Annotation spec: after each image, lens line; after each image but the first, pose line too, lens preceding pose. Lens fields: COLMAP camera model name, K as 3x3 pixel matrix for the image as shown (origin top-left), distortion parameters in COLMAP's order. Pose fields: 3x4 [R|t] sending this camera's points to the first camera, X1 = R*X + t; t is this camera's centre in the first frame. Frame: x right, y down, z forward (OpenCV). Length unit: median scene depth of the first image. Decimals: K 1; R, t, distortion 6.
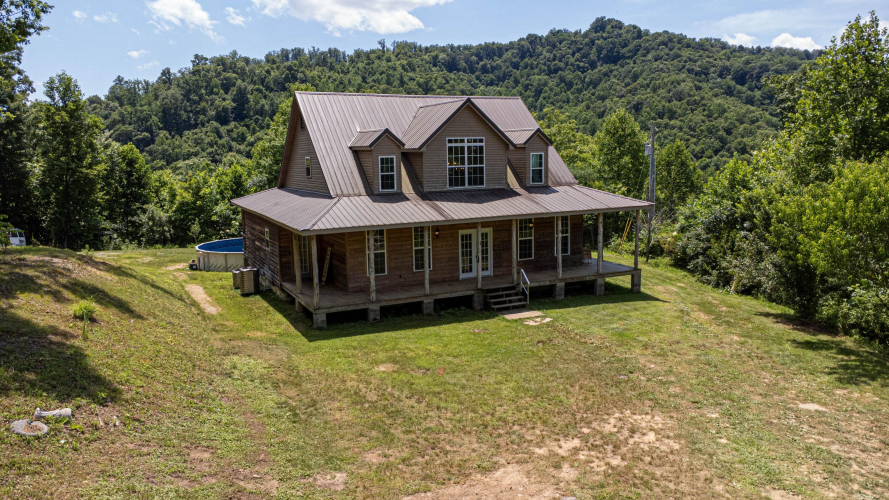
lens RADIAL K [[637.0, 0, 444.5], [0, 637.0, 250.0], [0, 0, 1]] dist [0.038099, -0.067972]
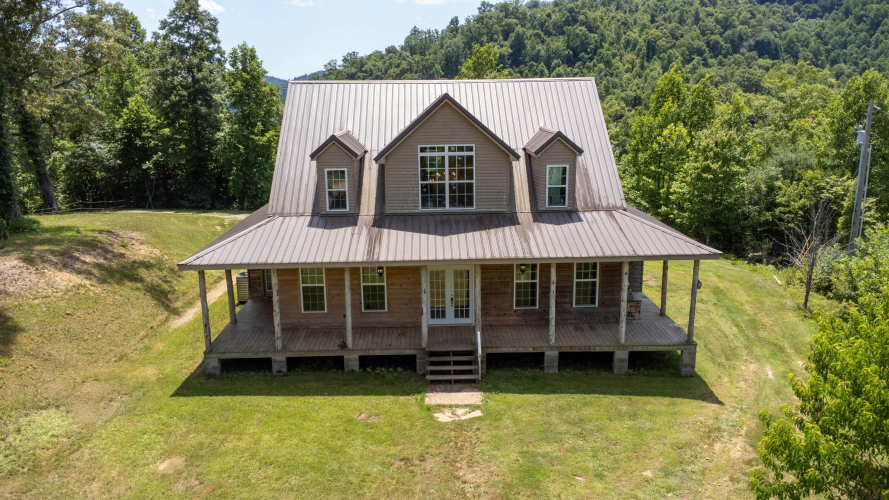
lens RADIAL K [[637.0, 0, 444.5], [0, 637.0, 250.0], [0, 0, 1]] dist [0.038099, -0.067972]
pose [[0.905713, 0.103092, -0.411163, 0.348685], [-0.067667, 0.992699, 0.099844, -0.123917], [0.418455, -0.062608, 0.906077, 0.290168]]
